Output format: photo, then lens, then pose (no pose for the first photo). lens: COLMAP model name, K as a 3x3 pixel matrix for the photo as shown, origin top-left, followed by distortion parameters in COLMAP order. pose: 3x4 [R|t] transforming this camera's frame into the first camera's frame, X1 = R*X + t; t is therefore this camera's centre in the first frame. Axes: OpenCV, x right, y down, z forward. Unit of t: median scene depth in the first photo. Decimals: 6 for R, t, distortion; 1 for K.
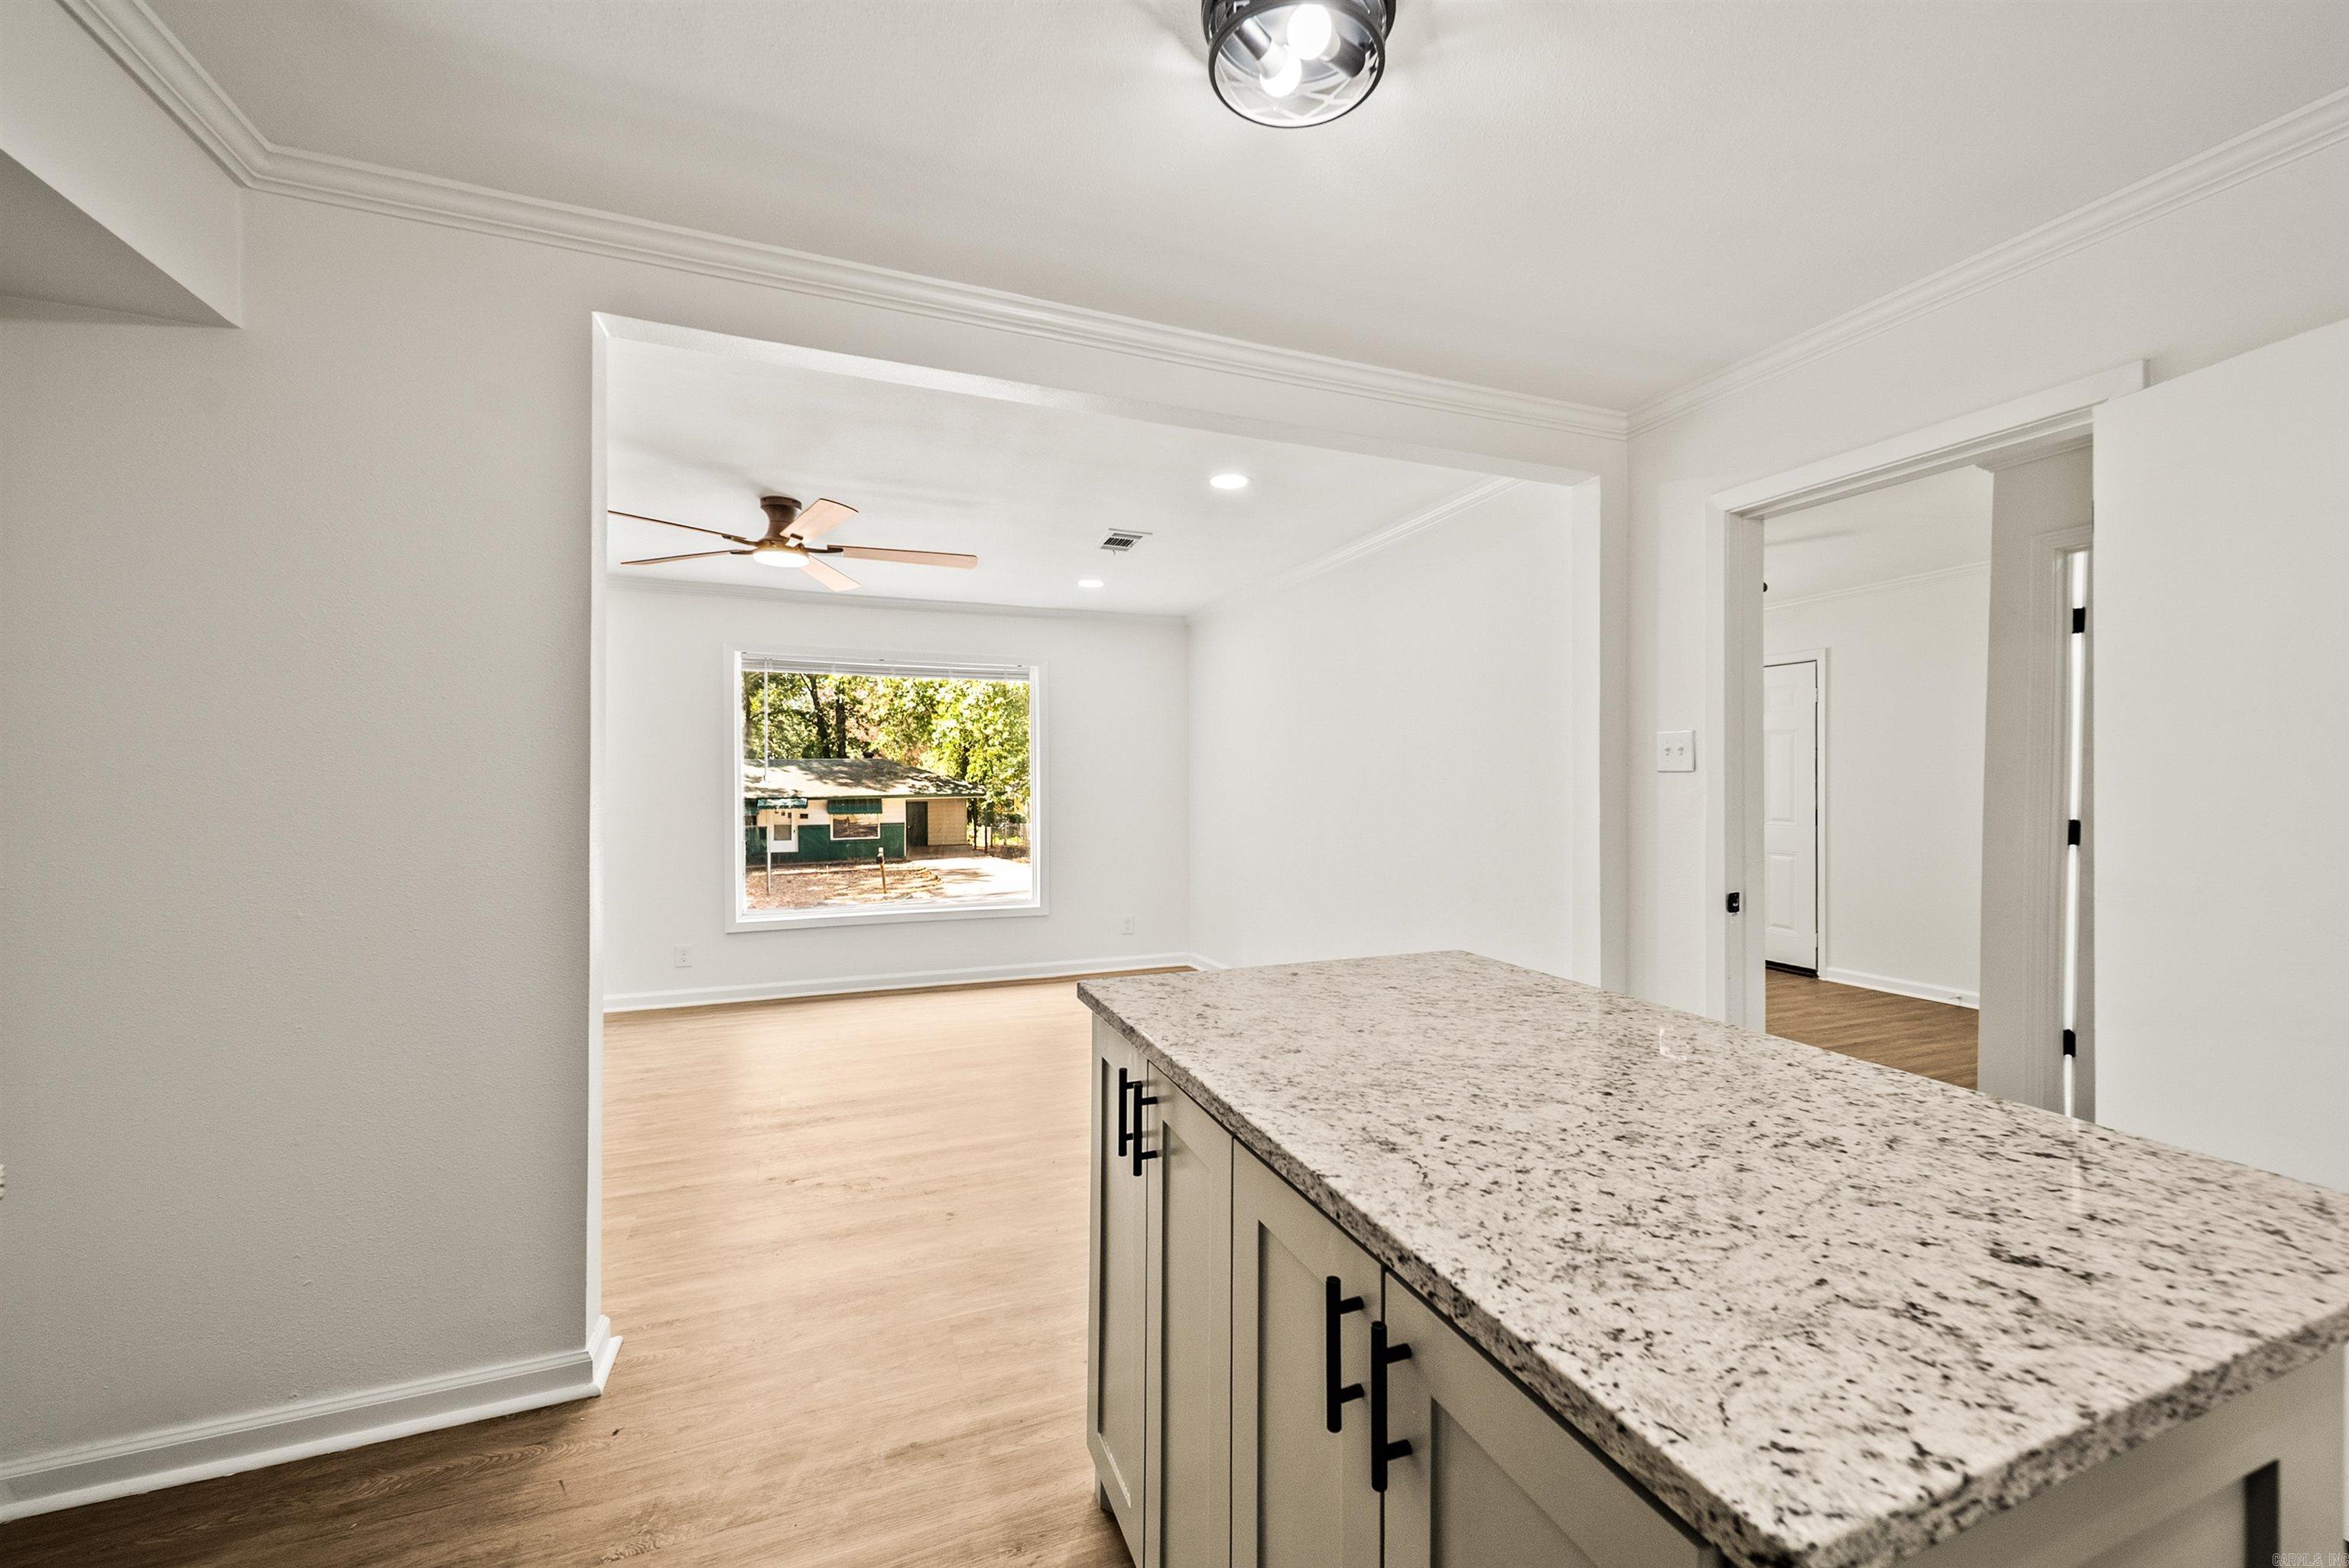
lens RADIAL K [[915.0, 0, 1191.3], [0, 915.0, 794.5], [0, 0, 1]] dist [0.005147, -0.000151]
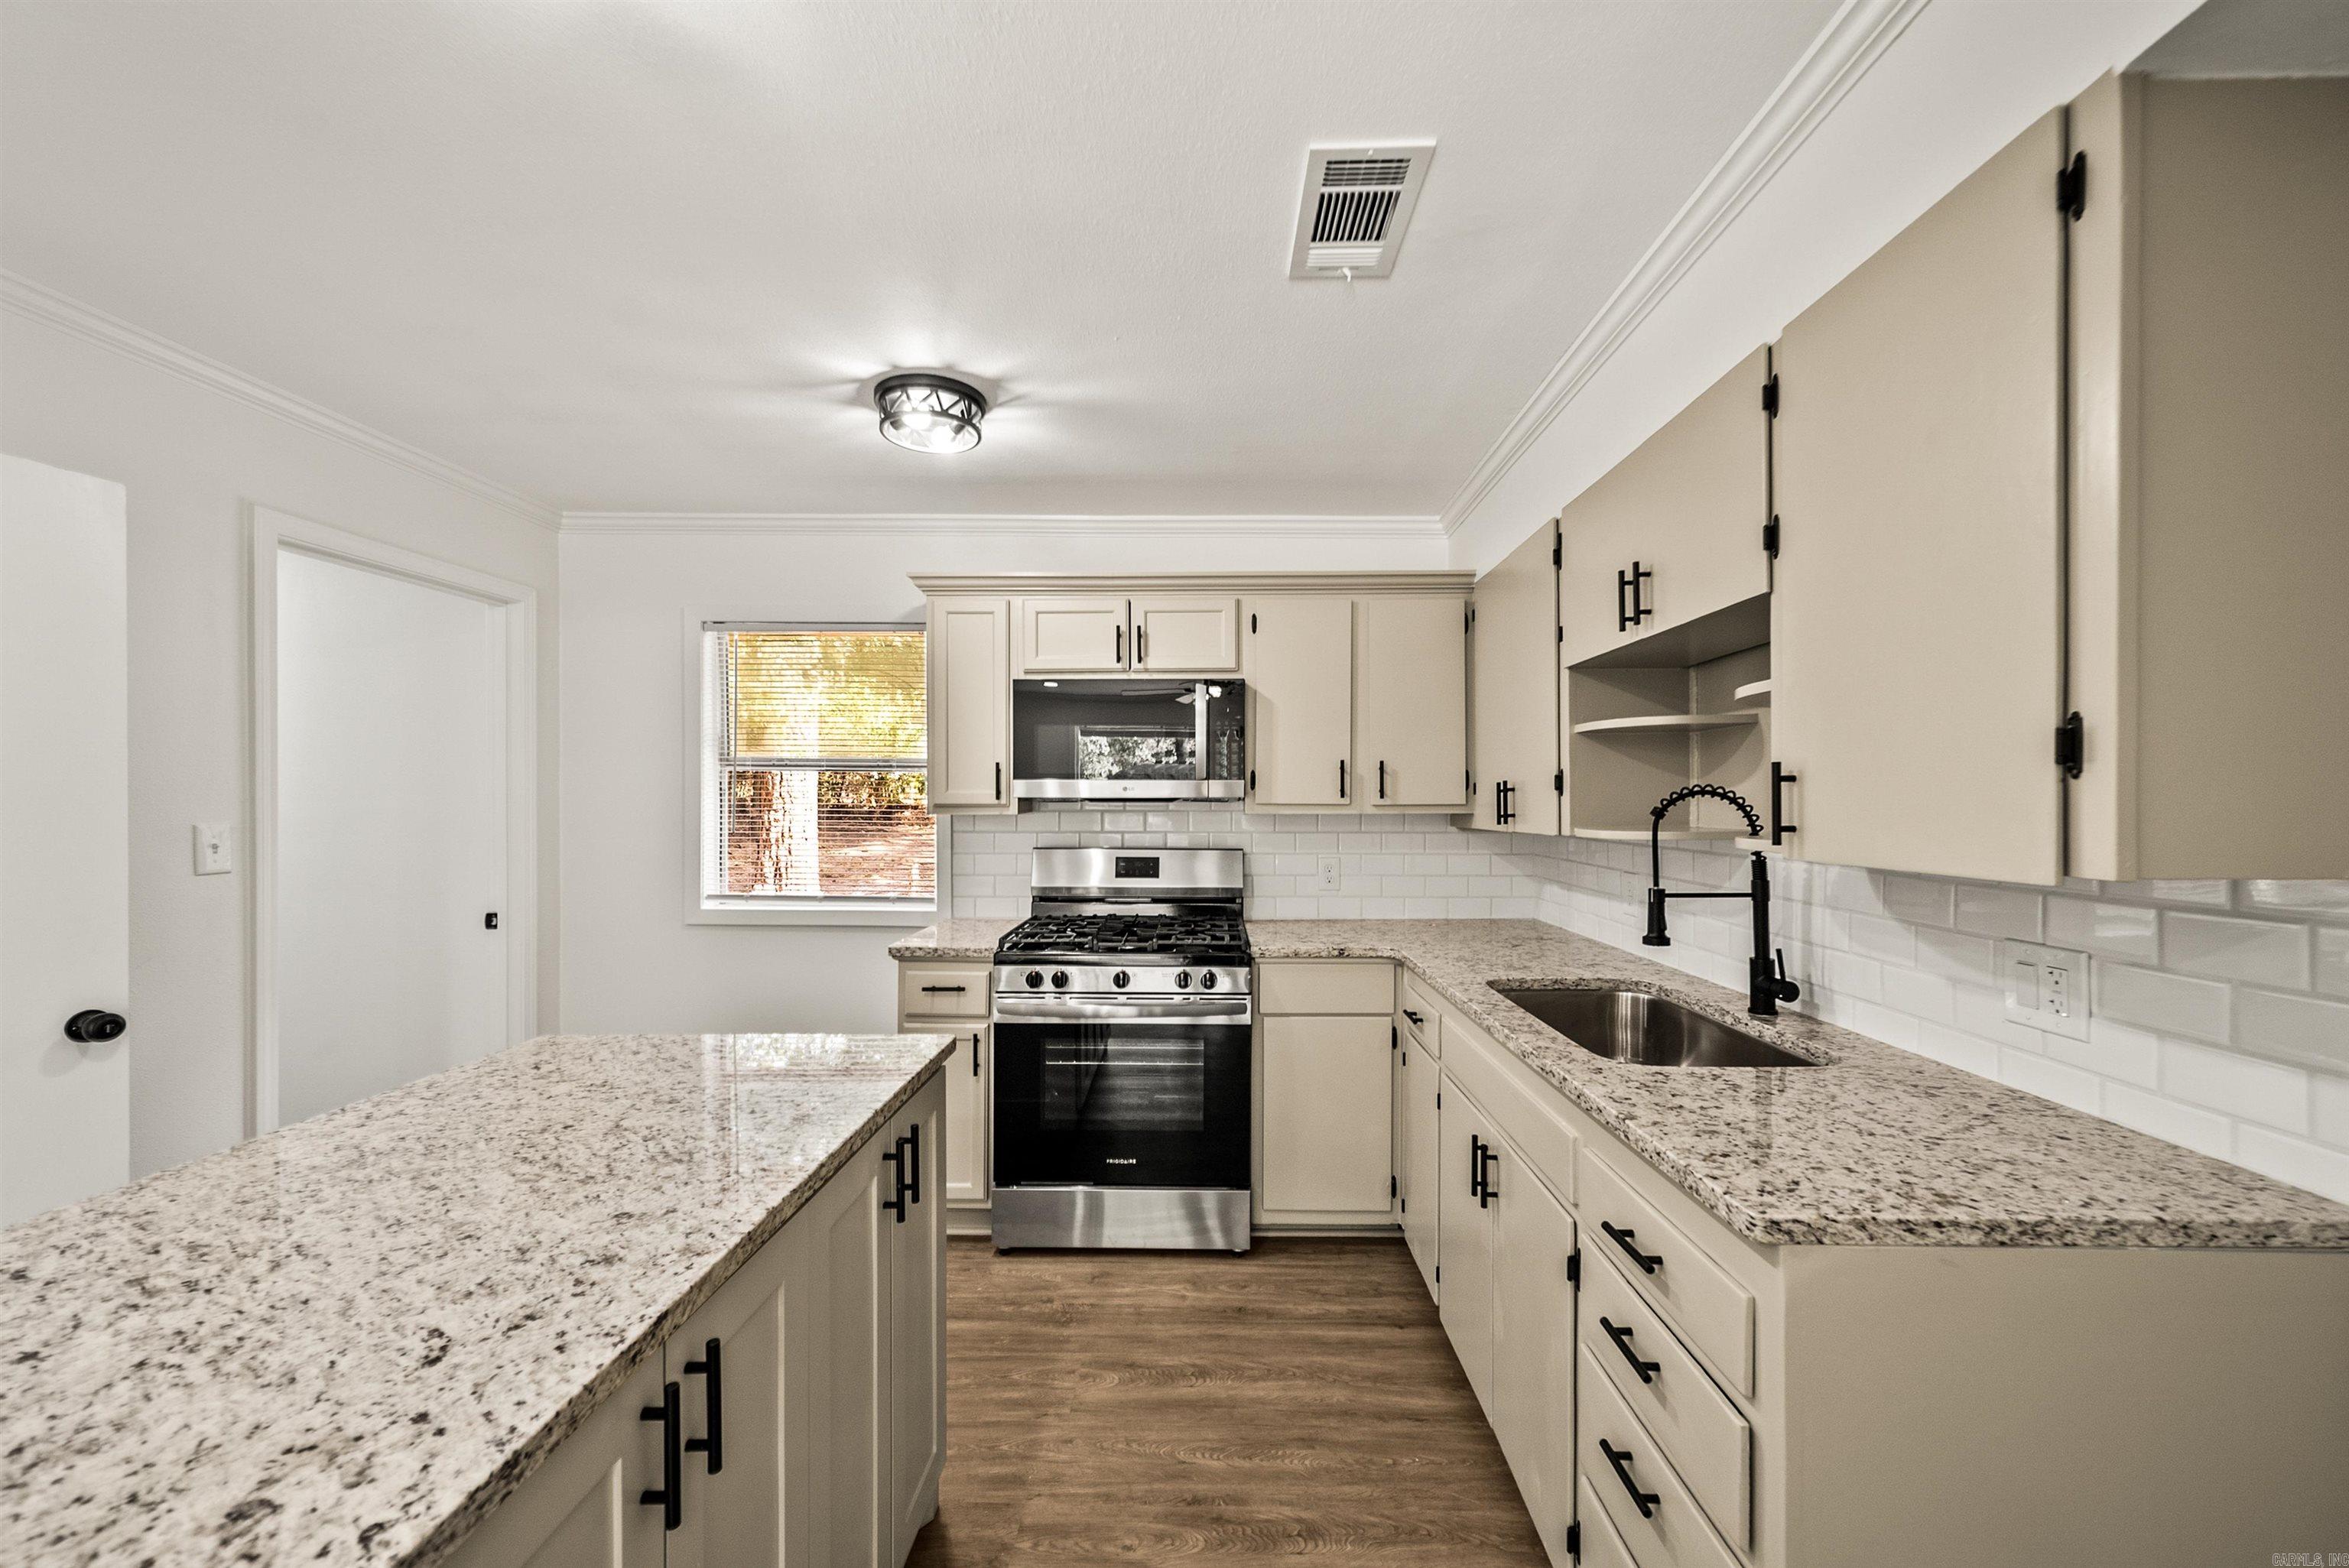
lens RADIAL K [[910.6, 0, 1192.8], [0, 910.6, 799.2], [0, 0, 1]] dist [0.008850, -0.002438]
pose [[-0.921584, -0.002595, 0.388170, -0.739681], [0.004868, 0.999822, 0.018242, -0.126323], [-0.388148, 0.018701, -0.921407, 1.642742]]
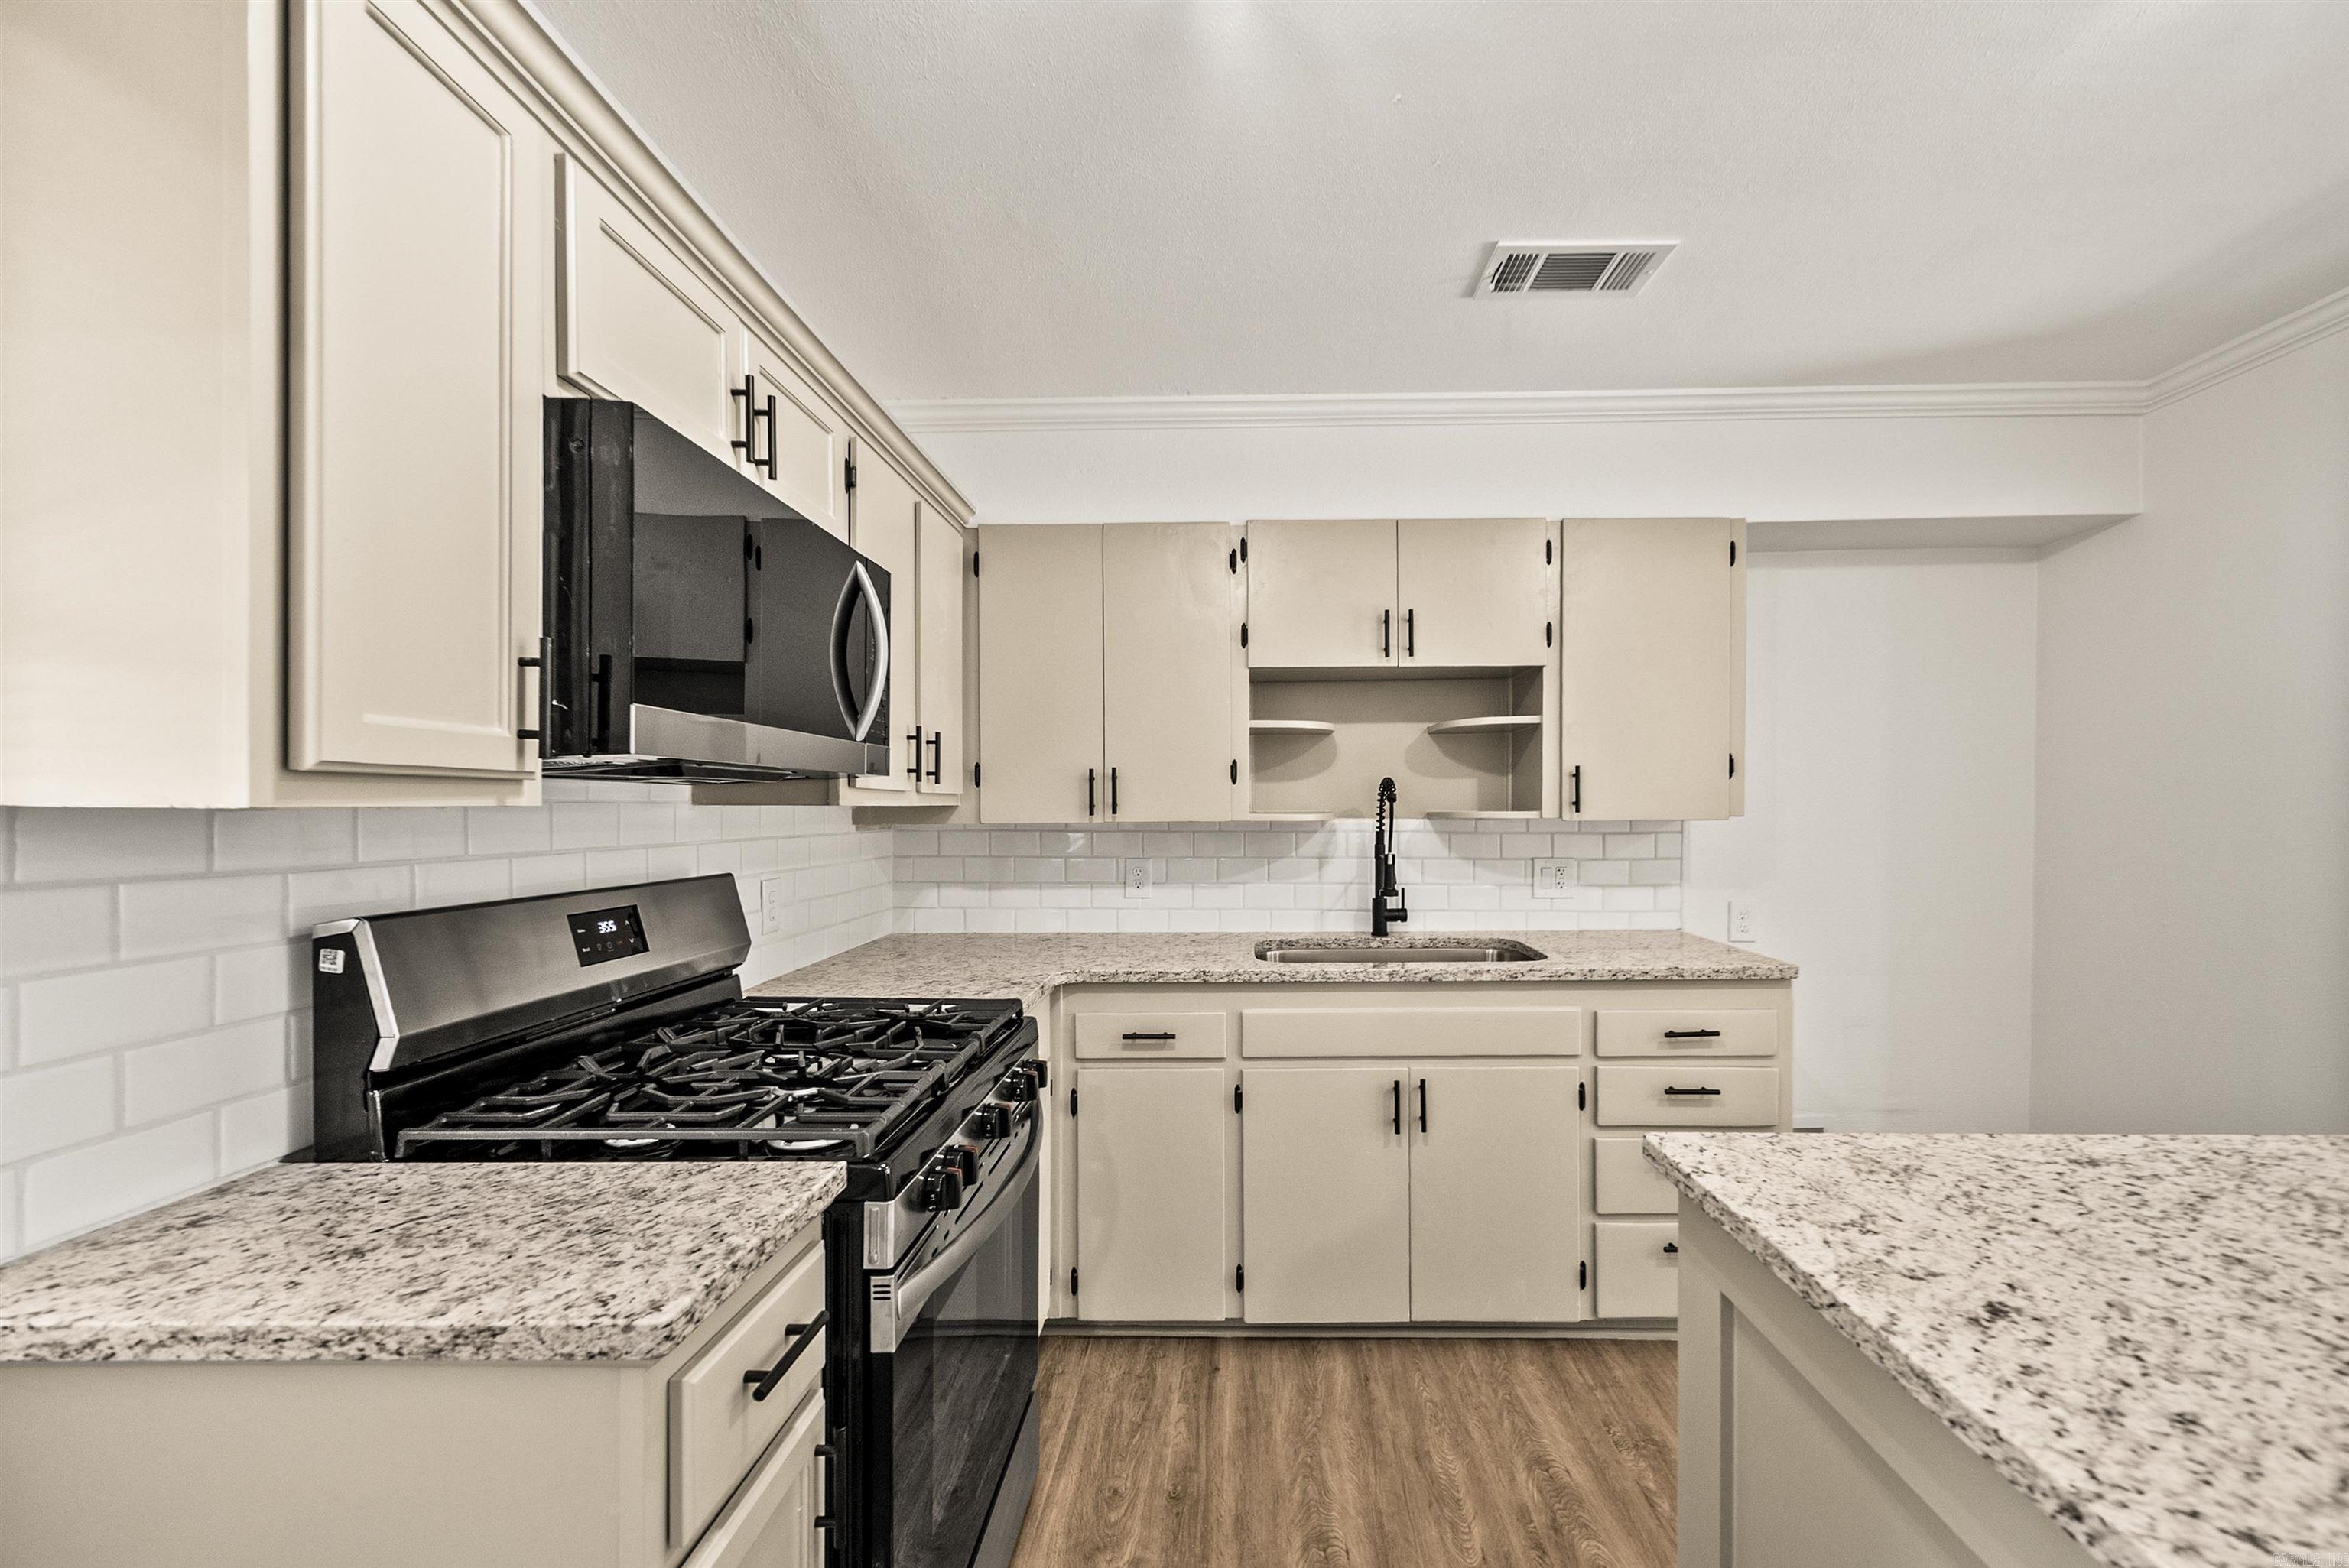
lens RADIAL K [[941.3, 0, 1246.7], [0, 941.3, 819.3], [0, 0, 1]] dist [0.007404, -0.000412]
pose [[-0.373169, 0.009203, -0.927718, 1.352344], [-0.016111, 0.999736, 0.016398, -0.047687], [0.927623, 0.021066, -0.372922, 0.346322]]
